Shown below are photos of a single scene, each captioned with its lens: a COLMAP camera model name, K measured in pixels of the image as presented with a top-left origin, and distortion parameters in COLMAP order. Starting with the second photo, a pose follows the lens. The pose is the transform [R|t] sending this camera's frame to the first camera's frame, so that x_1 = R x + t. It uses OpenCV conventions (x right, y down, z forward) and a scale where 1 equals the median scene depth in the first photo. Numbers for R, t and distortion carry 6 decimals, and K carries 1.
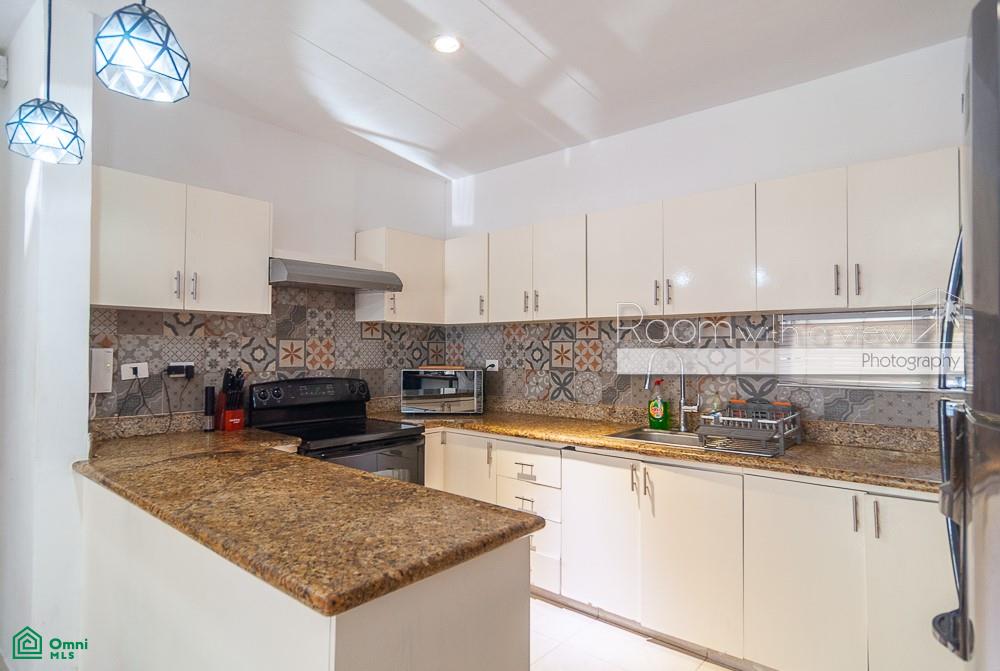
lens RADIAL K [[540.0, 0, 501.3], [0, 540.0, 332.9], [0, 0, 1]] dist [0.006093, 0.001112]
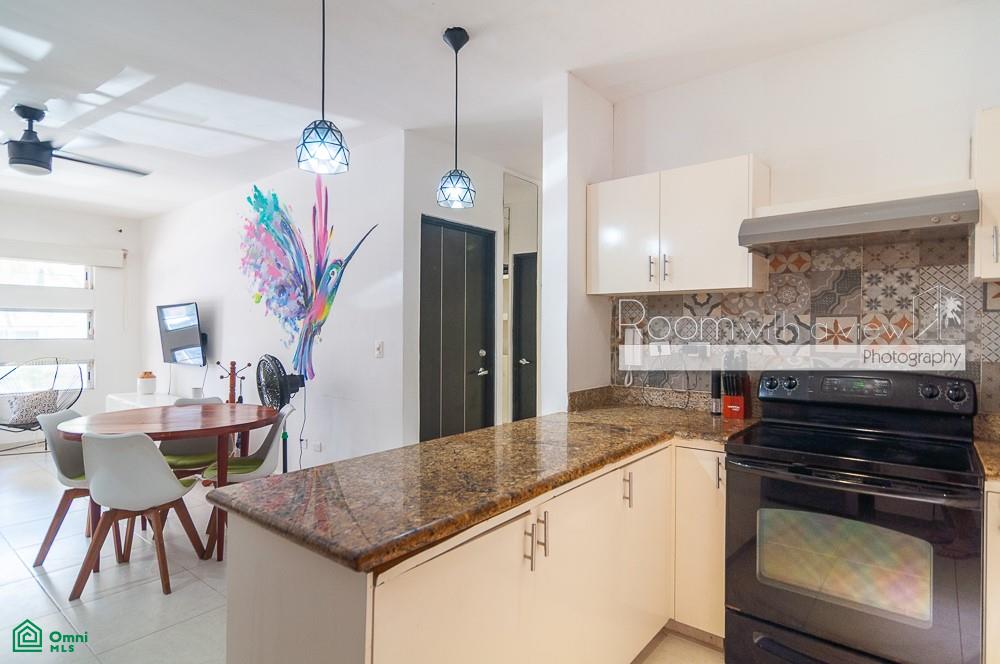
lens RADIAL K [[540.0, 0, 504.1], [0, 540.0, 339.8], [0, 0, 1]] dist [0.006093, 0.001112]
pose [[0.033540, 0.014437, -0.999333, 0.343624], [0.029779, 0.999437, 0.015438, 0.019314], [0.998994, -0.030277, 0.033091, 0.501861]]
